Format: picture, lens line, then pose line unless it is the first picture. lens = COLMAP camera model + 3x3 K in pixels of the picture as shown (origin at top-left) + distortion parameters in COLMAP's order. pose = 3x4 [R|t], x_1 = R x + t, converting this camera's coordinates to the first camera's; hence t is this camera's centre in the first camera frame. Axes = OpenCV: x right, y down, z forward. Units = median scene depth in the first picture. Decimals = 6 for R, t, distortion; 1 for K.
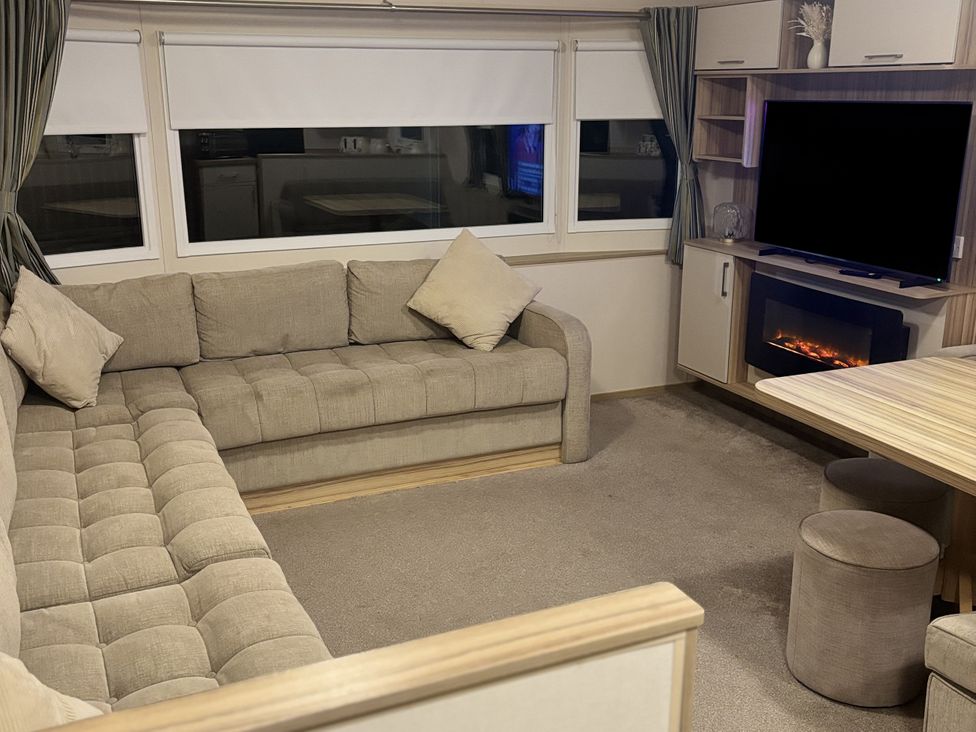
lens RADIAL K [[991.2, 0, 490.7], [0, 991.2, 368.9], [0, 0, 1]] dist [0.023713, 0.000000]
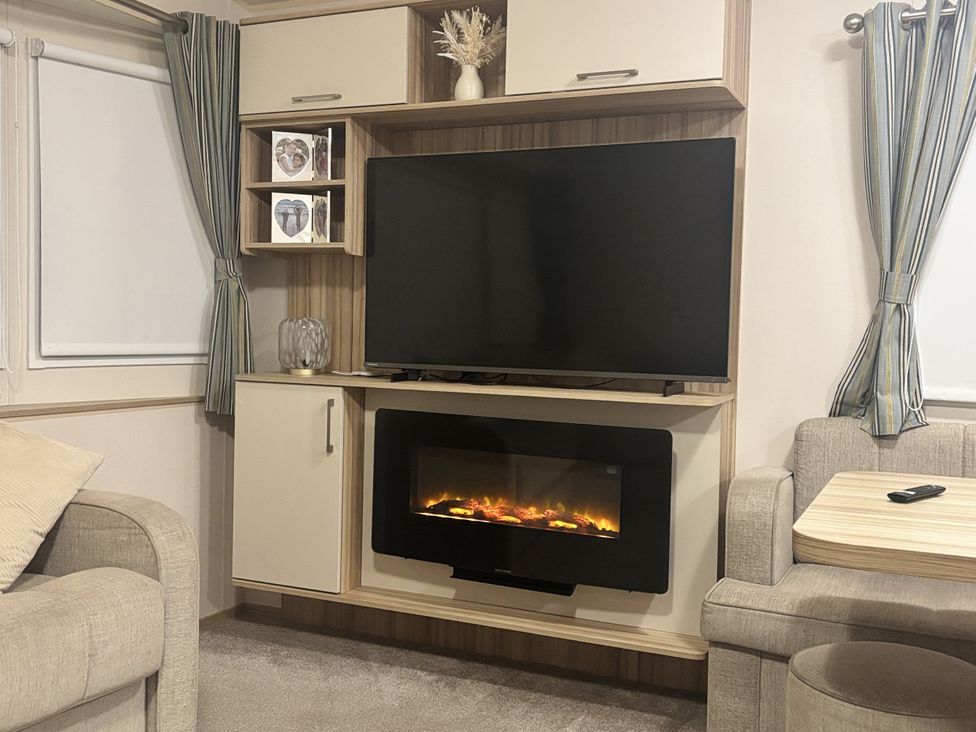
lens RADIAL K [[991.2, 0, 480.6], [0, 991.2, 356.7], [0, 0, 1]] dist [0.023713, 0.000000]
pose [[0.744267, -0.001871, 0.667880, -0.119716], [0.160945, 0.971029, -0.176632, -0.005653], [-0.648200, 0.238954, 0.723006, 0.483955]]
